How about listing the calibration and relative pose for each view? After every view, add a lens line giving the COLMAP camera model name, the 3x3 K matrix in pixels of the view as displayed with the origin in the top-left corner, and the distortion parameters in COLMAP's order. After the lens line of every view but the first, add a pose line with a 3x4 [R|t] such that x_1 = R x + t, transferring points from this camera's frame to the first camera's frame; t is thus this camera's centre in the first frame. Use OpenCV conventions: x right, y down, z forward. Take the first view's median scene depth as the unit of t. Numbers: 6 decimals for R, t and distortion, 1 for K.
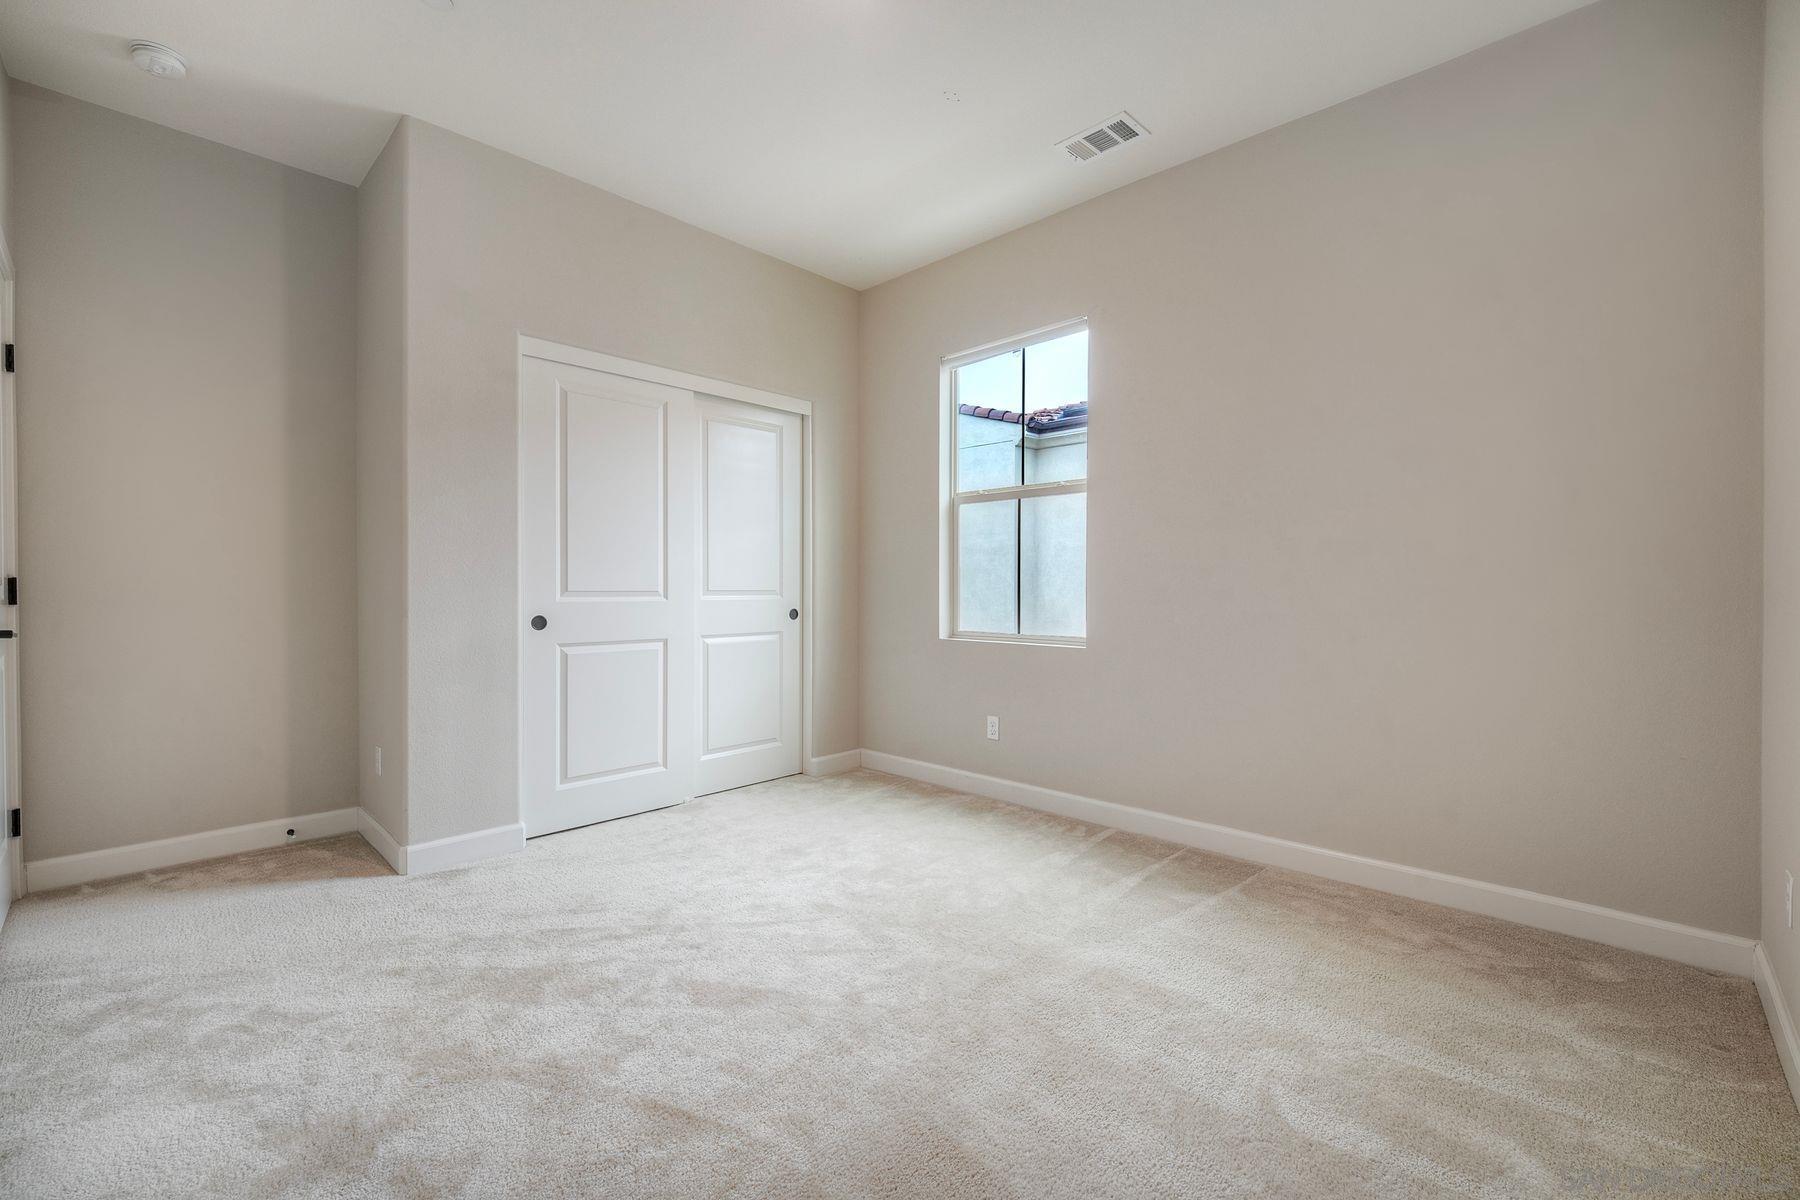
lens RADIAL K [[759.2, 0, 911.4], [0, 759.2, 592.3], [0, 0, 1]] dist [-0.002460, -0.001939]
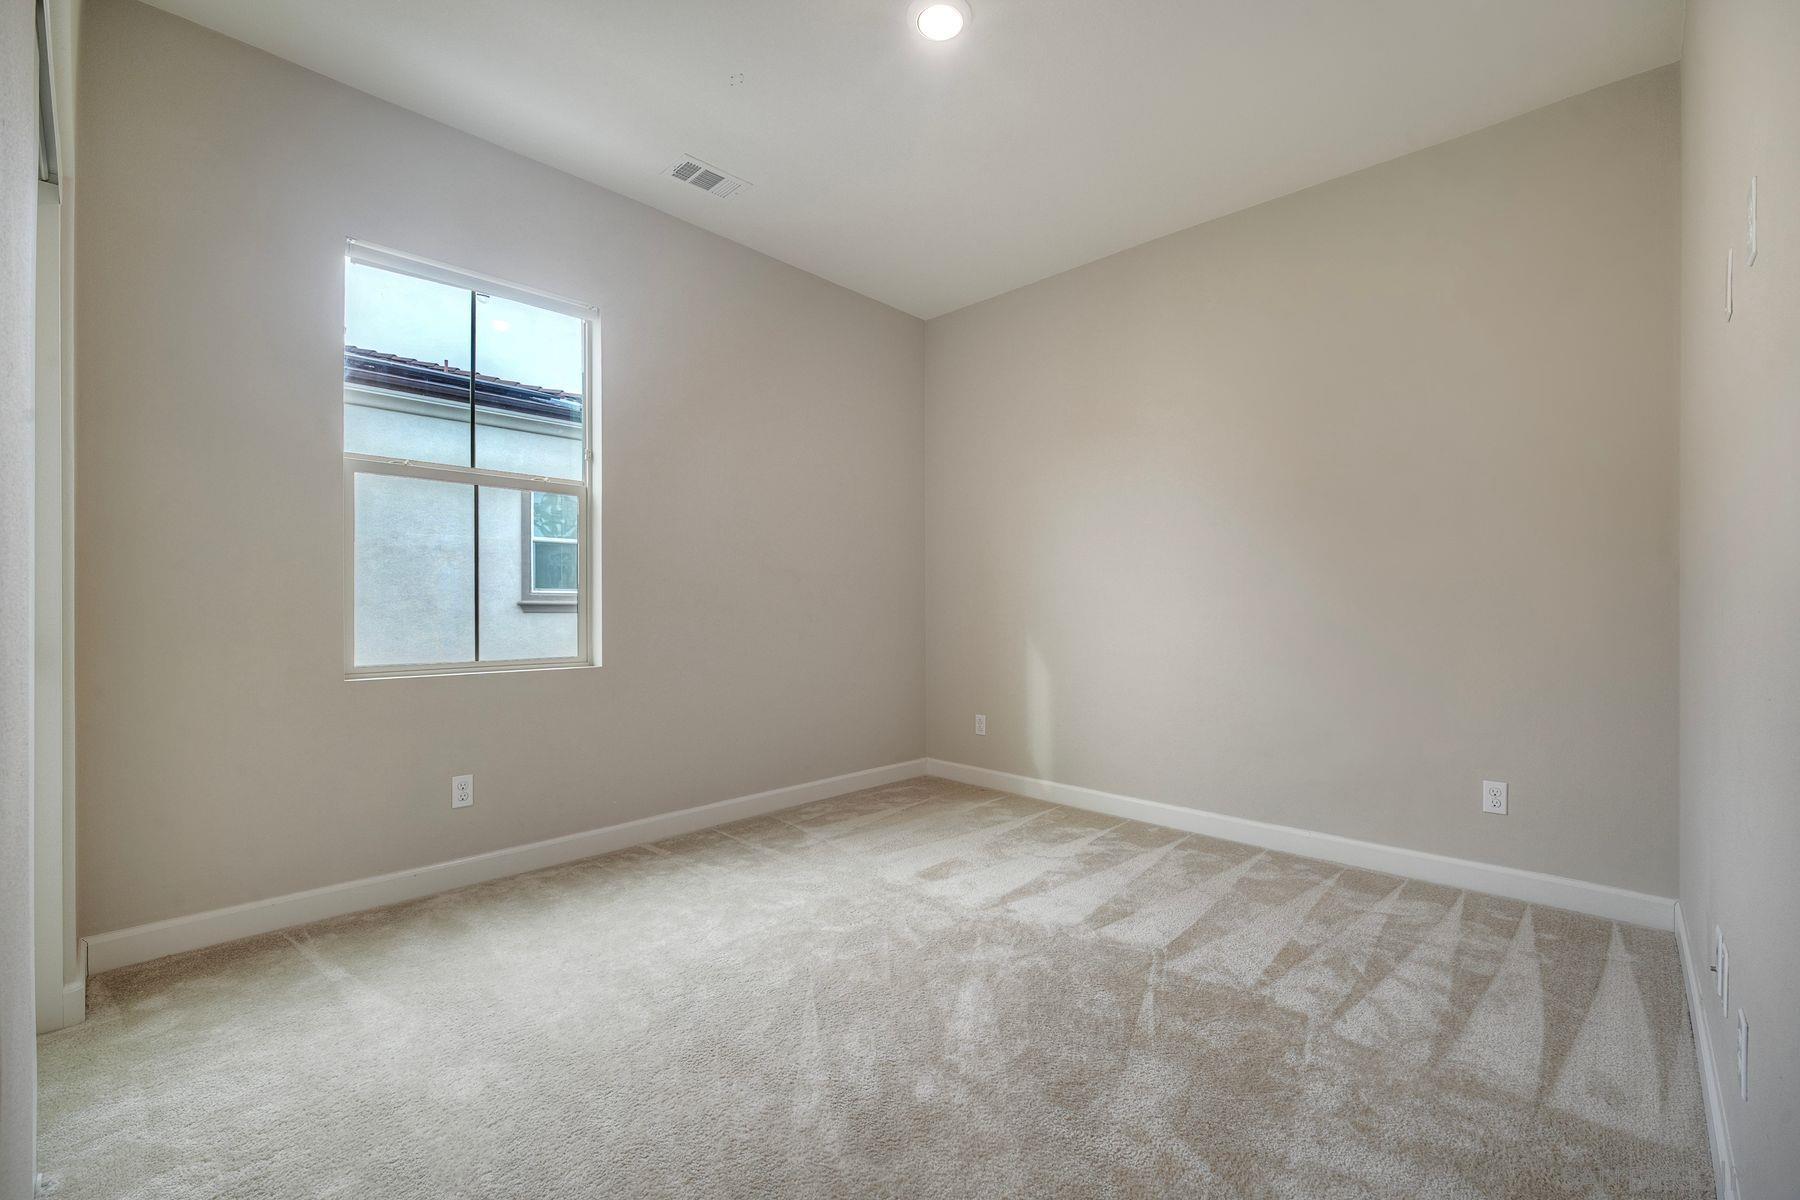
lens RADIAL K [[759.2, 0, 913.4], [0, 759.2, 602.5], [0, 0, 1]] dist [-0.002460, -0.001939]
pose [[-0.016933, 0.006880, 0.999833, -0.658670], [0.004902, 0.999965, -0.006798, 0.003055], [-0.999845, 0.004786, -0.016966, 0.593210]]
